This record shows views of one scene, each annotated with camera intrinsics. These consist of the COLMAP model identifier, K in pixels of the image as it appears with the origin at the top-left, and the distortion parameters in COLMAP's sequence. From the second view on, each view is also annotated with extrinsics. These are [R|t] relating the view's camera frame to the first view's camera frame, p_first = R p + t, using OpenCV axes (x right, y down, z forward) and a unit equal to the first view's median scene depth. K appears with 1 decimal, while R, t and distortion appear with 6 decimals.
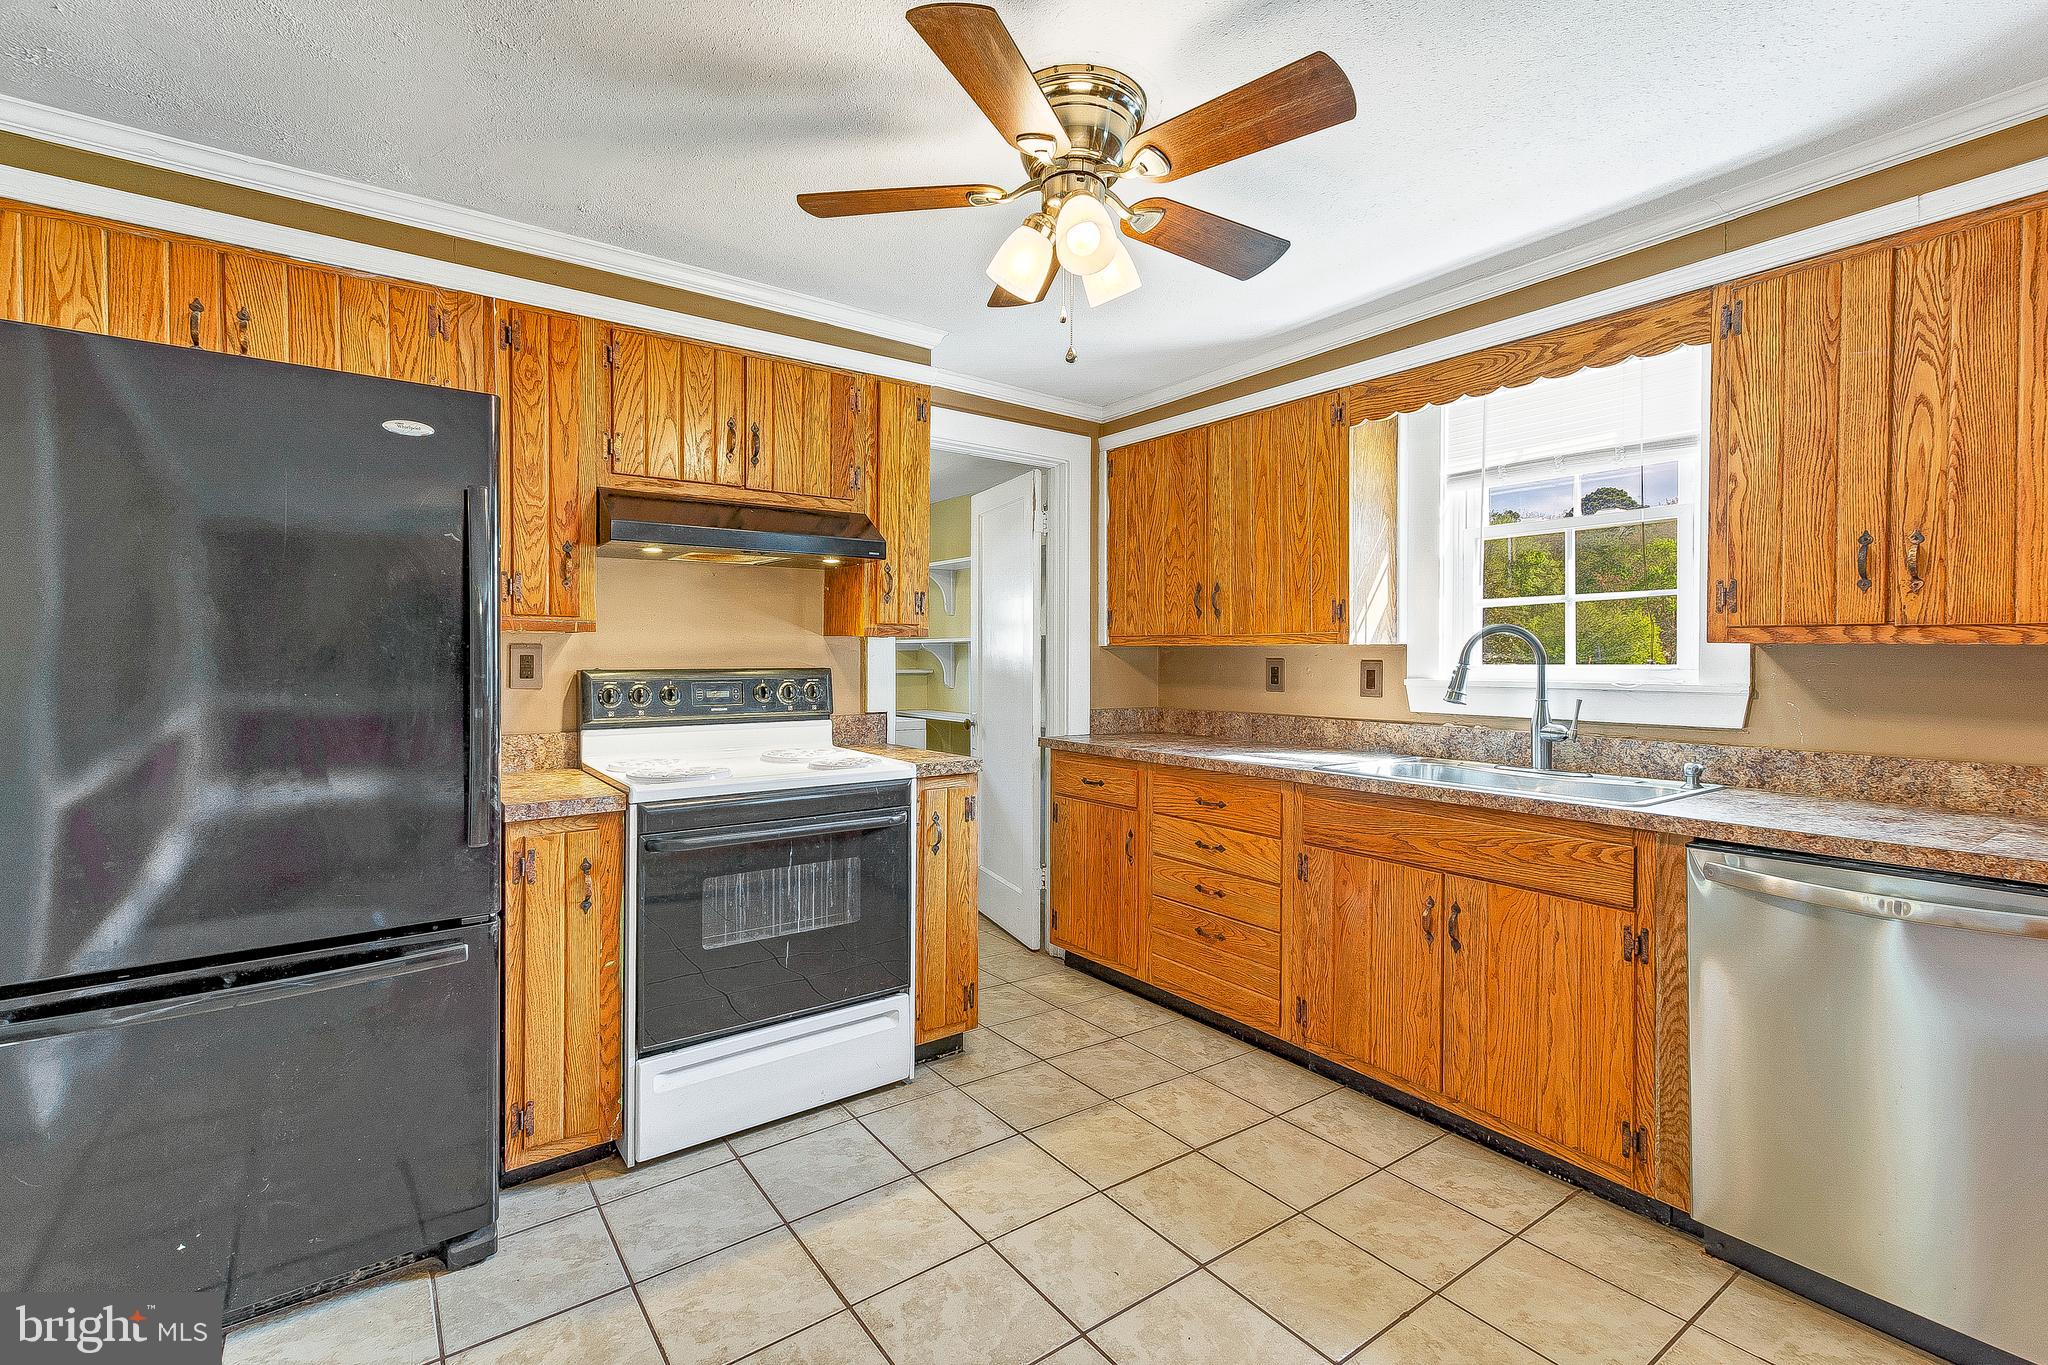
lens RADIAL K [[919.1, 0, 1001.4], [0, 919.1, 668.7], [0, 0, 1]] dist [0.011287, 0.000170]
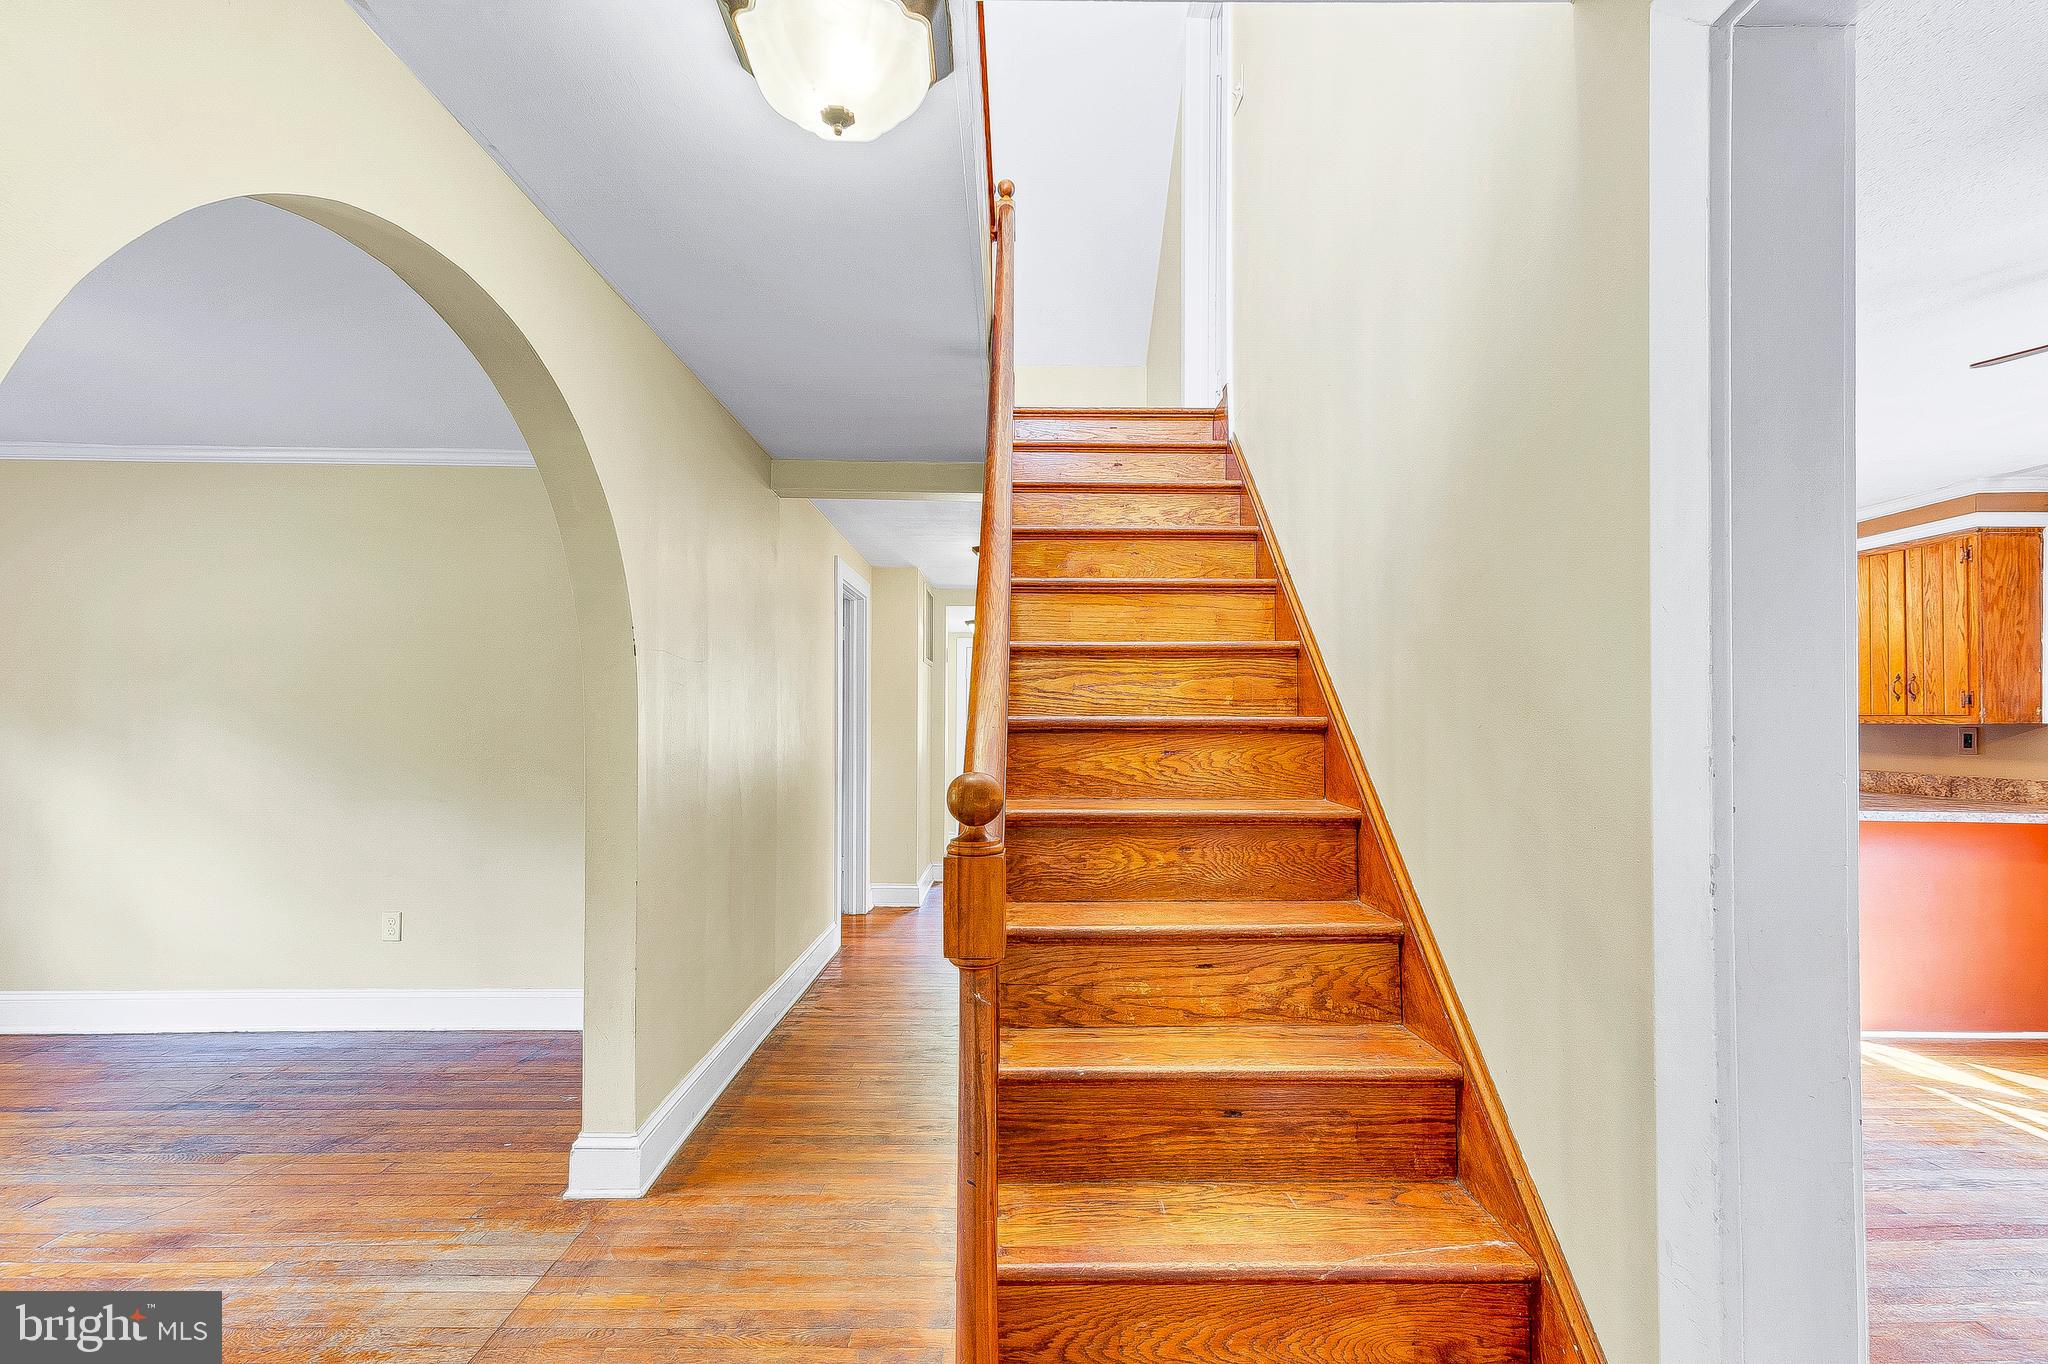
lens RADIAL K [[933.1, 0, 1016.1], [0, 933.1, 706.5], [0, 0, 1]] dist [0.003229, 0.000724]
pose [[0.822379, -0.012009, -0.568813, 0.471383], [-0.007995, 0.999435, -0.032659, 0.022555], [0.568883, 0.031406, 0.821818, -1.742769]]
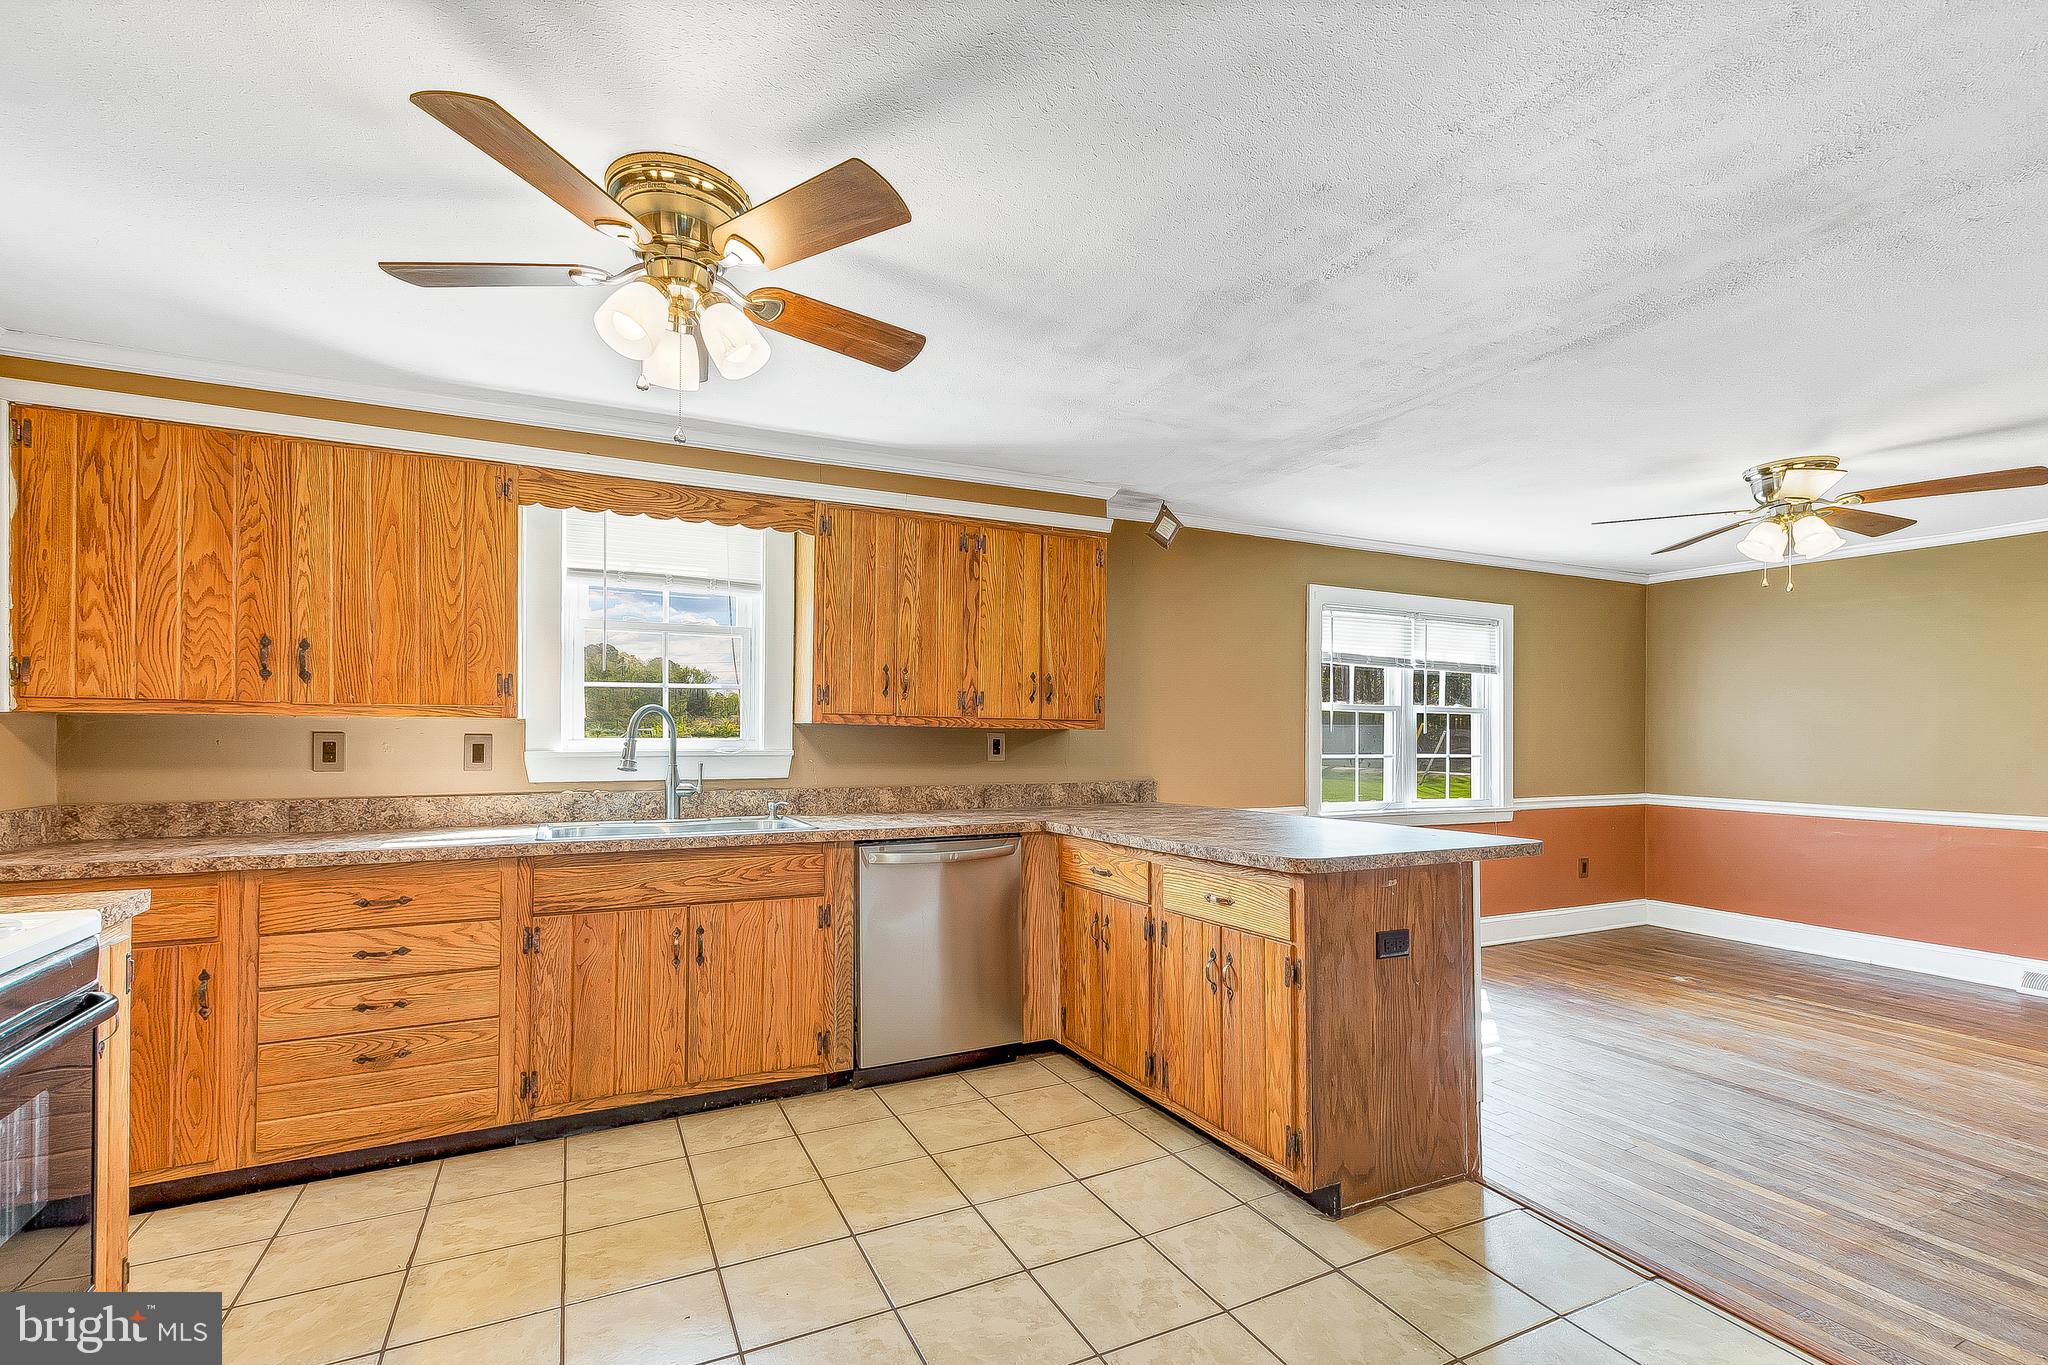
lens RADIAL K [[889.4, 0, 1052.0], [0, 889.4, 741.0], [0, 0, 1]] dist [0.016409, -0.000253]
pose [[0.156981, -0.009119, 0.987560, -0.556982], [0.008263, 0.999935, 0.007919, -0.005114], [-0.987567, 0.006917, 0.157046, 0.287778]]
